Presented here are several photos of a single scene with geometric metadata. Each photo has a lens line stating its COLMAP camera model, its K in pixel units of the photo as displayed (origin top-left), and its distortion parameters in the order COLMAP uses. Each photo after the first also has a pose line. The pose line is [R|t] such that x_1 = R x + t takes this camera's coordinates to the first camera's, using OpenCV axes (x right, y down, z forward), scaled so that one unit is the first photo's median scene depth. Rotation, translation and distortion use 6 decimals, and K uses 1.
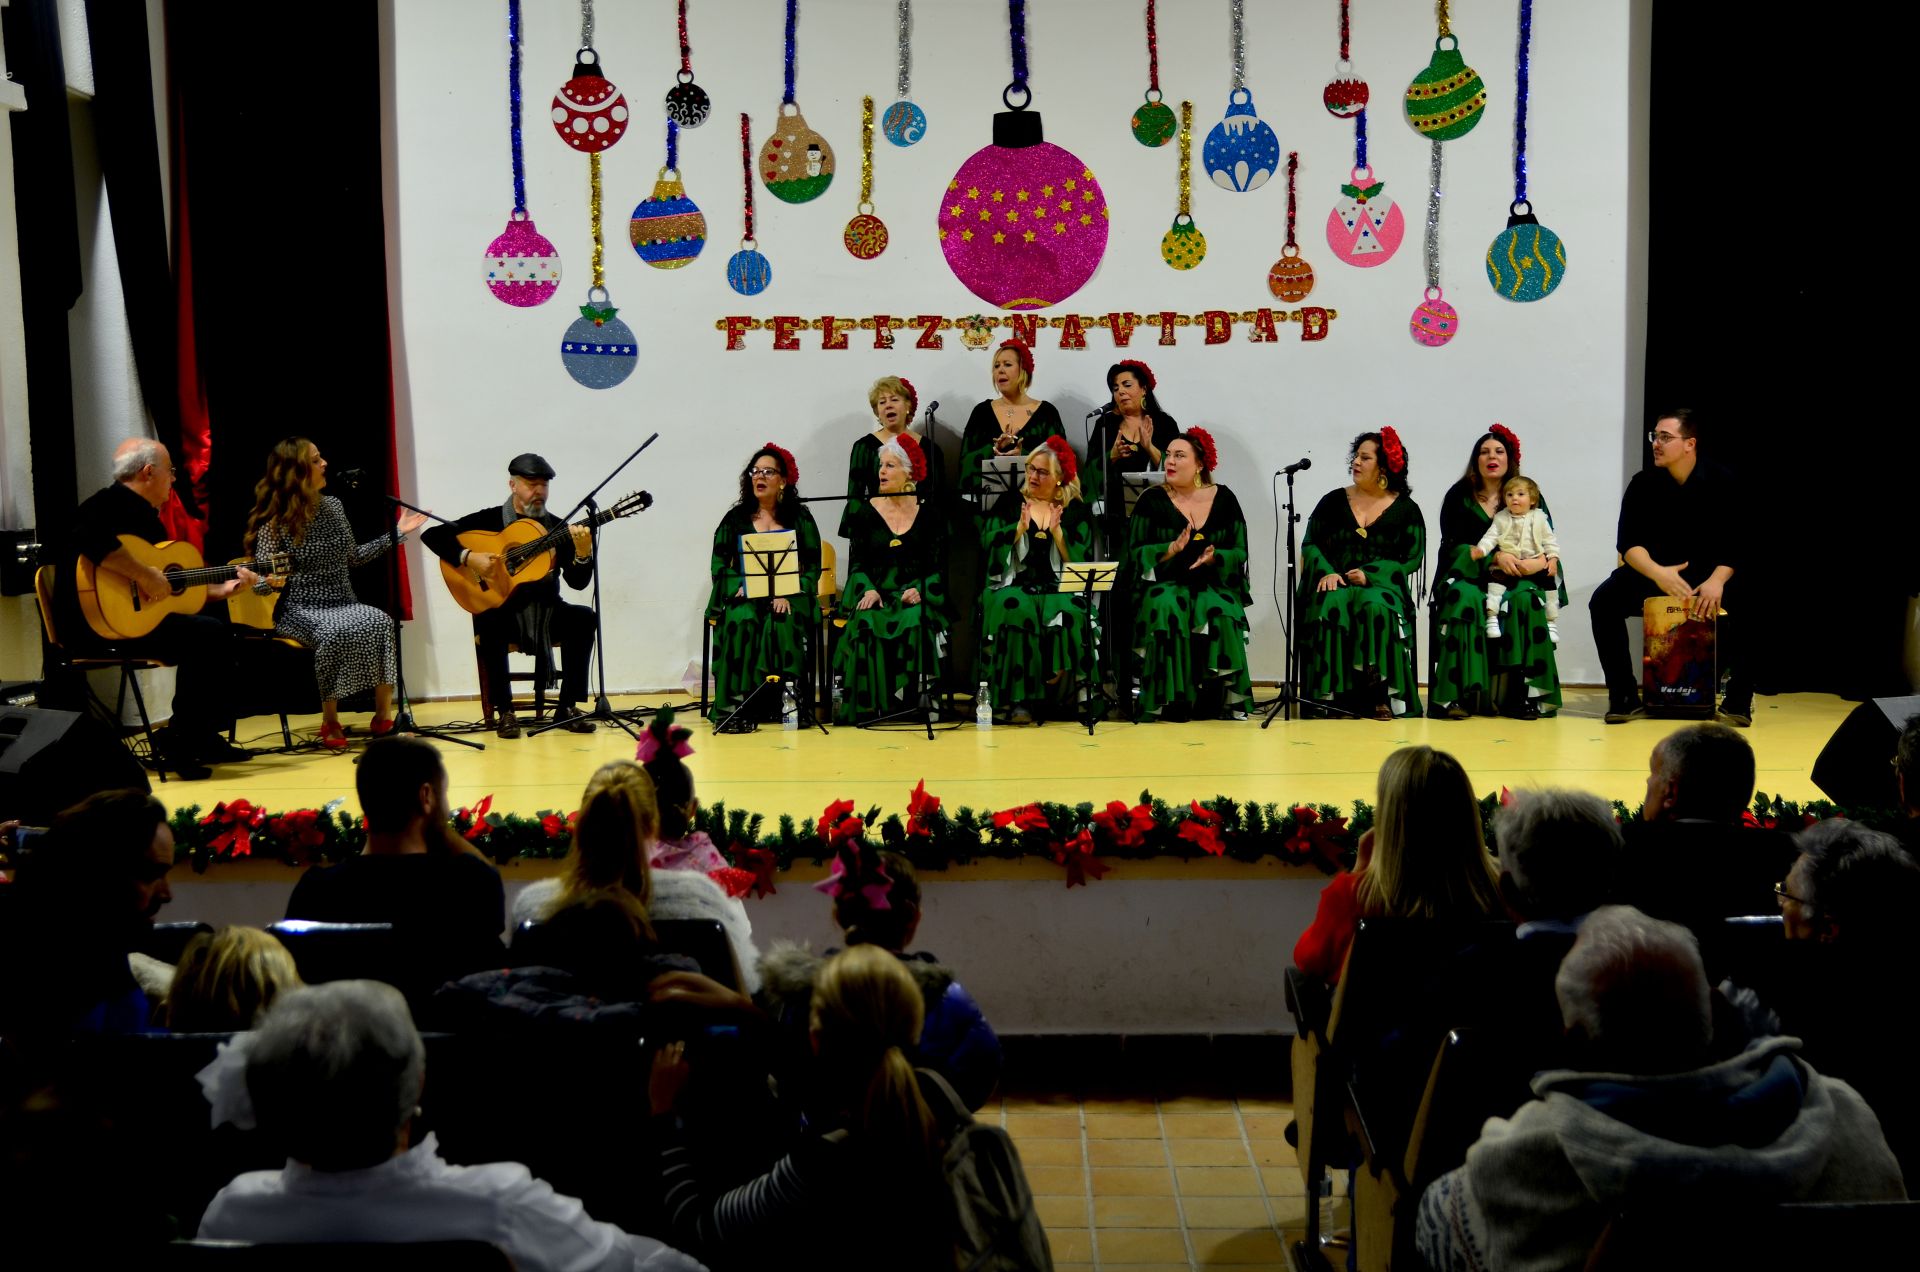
lens RADIAL K [[1920.3, 0, 955.0], [0, 1920.3, 650.8], [0, 0, 1]] dist [-0.060318, 0.191027]
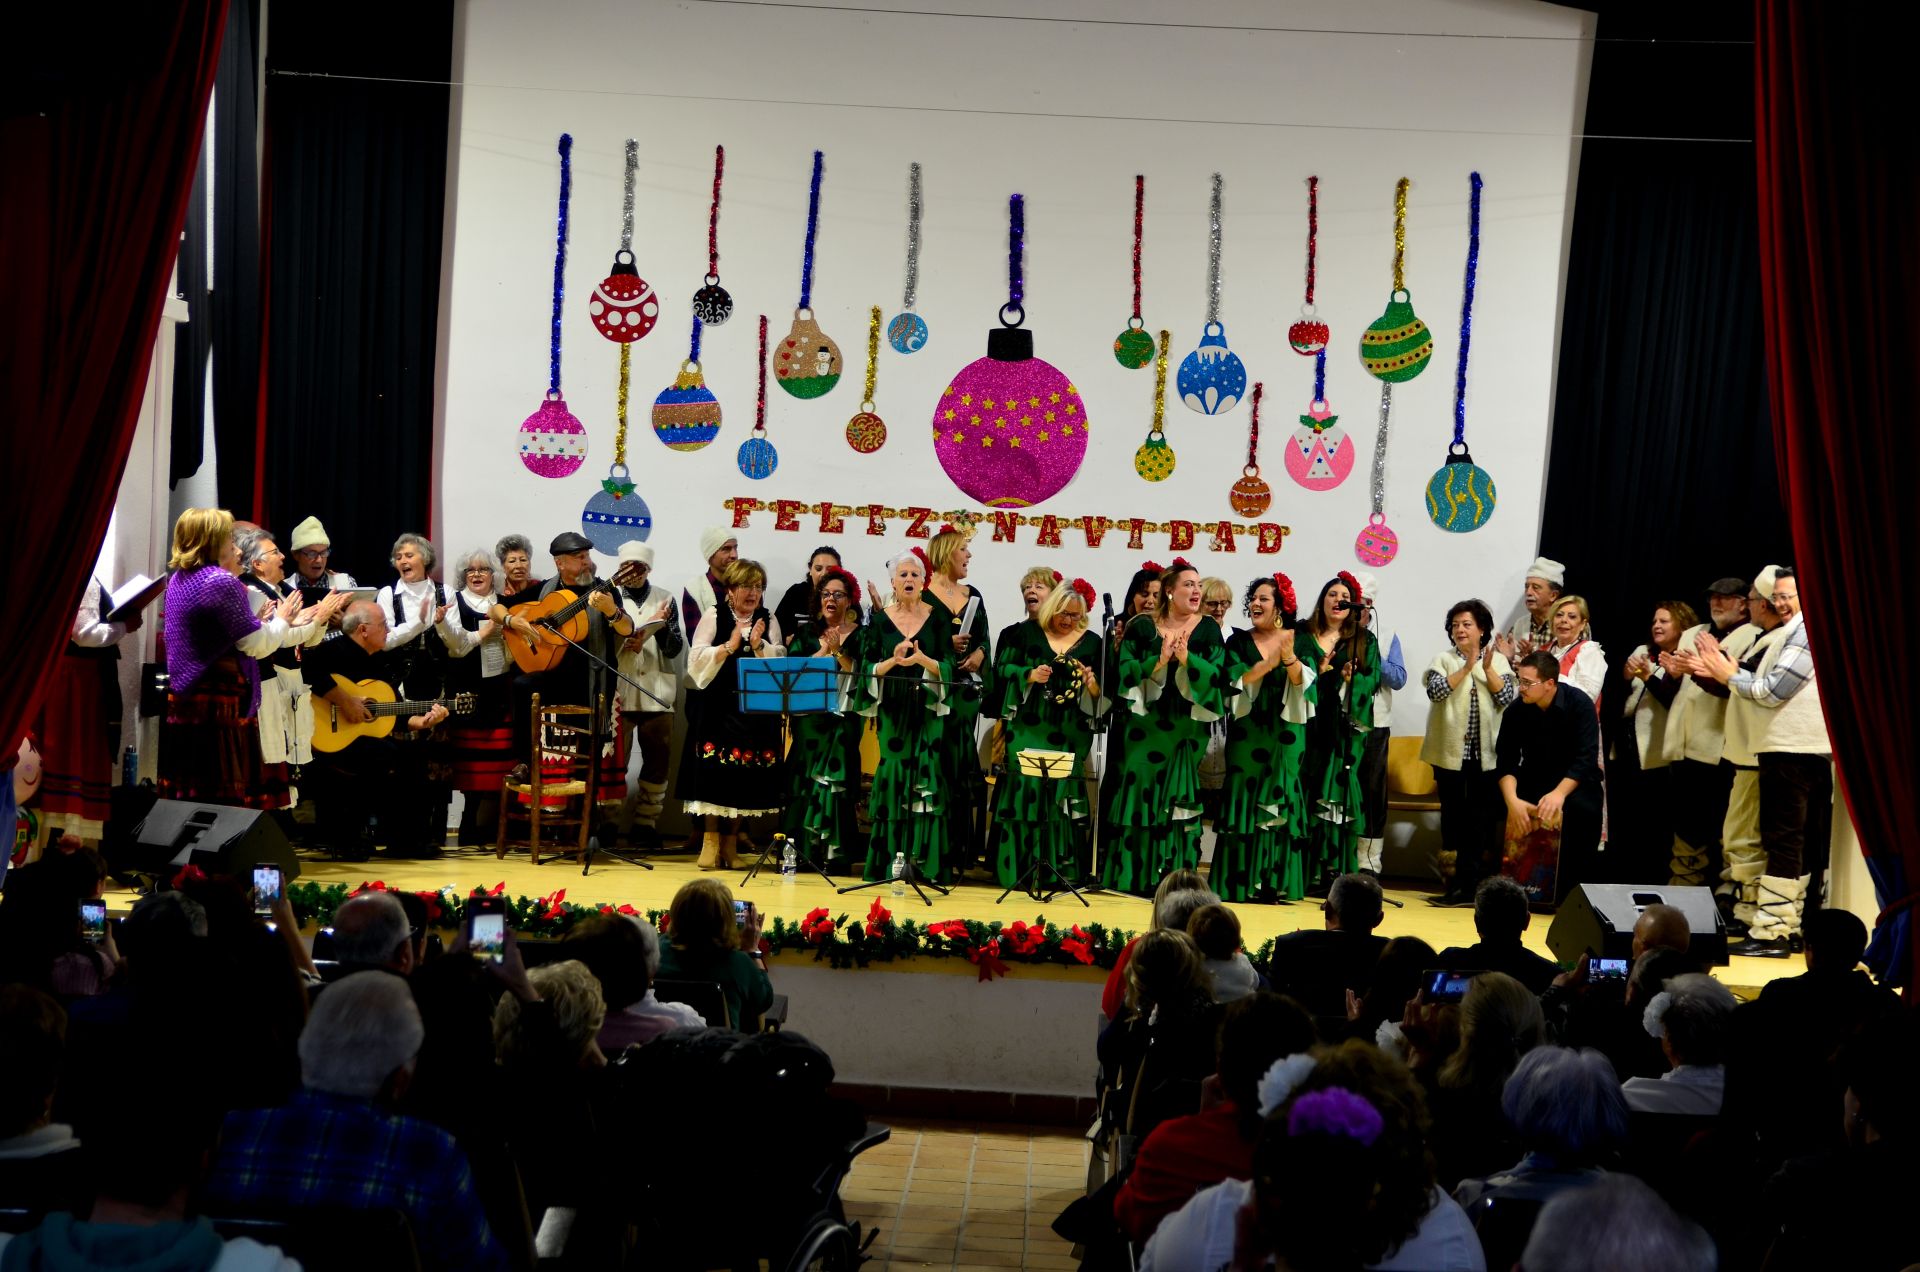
lens RADIAL K [[2825.5, 0, 960.0], [0, 2825.5, 636.0], [0, 0, 1]] dist [0.085888, -0.043561]
pose [[0.997929, 0.064148, -0.004770, 0.022469], [-0.064325, 0.995153, -0.074383, 0.016447], [-0.000024, 0.074536, 0.997218, -0.610194]]
